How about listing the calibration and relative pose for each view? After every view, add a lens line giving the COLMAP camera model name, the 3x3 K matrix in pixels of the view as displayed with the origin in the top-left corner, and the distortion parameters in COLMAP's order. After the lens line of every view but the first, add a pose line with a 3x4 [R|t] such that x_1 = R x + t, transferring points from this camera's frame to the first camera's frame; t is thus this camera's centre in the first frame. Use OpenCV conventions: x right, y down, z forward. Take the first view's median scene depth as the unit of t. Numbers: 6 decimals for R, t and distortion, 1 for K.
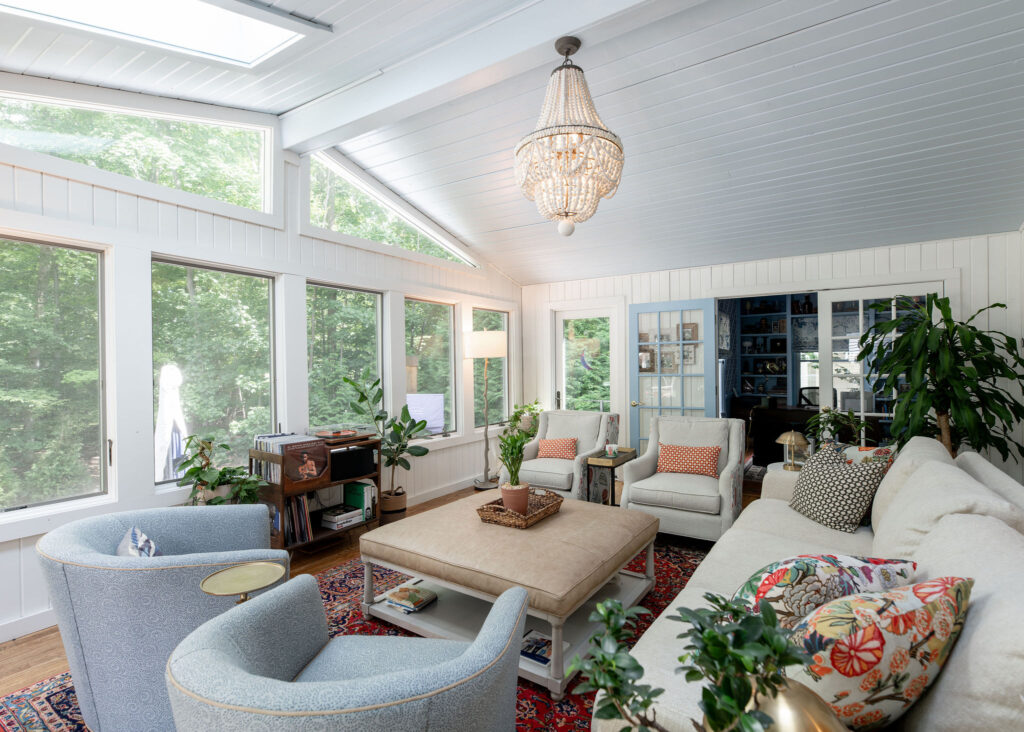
lens RADIAL K [[505.0, 0, 512.0], [0, 505.0, 366.0], [0, 0, 1]] dist [-0.000756, -0.000132]
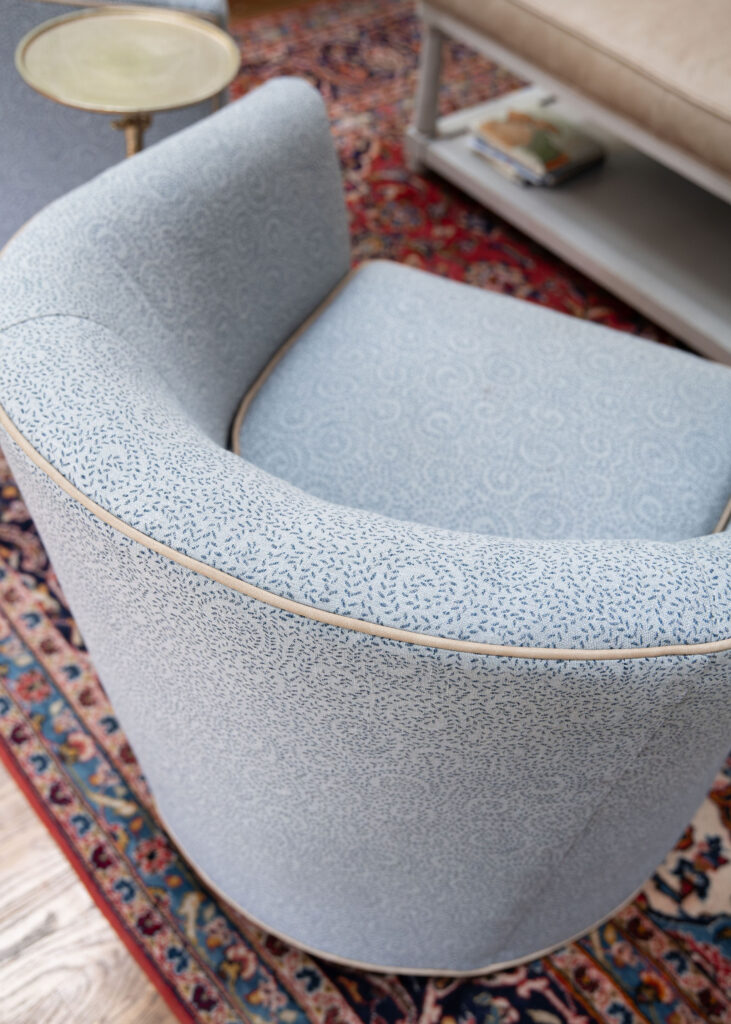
lens RADIAL K [[1259.2, 0, 365.5], [0, 1259.2, 512.0], [0, 0, 1]] dist [0.011660, 0.028416]
pose [[0.950630, 0.260719, -0.168311, -0.164160], [-0.069696, 0.707881, 0.702885, 0.022008], [0.302400, -0.656453, 0.691103, 0.269006]]
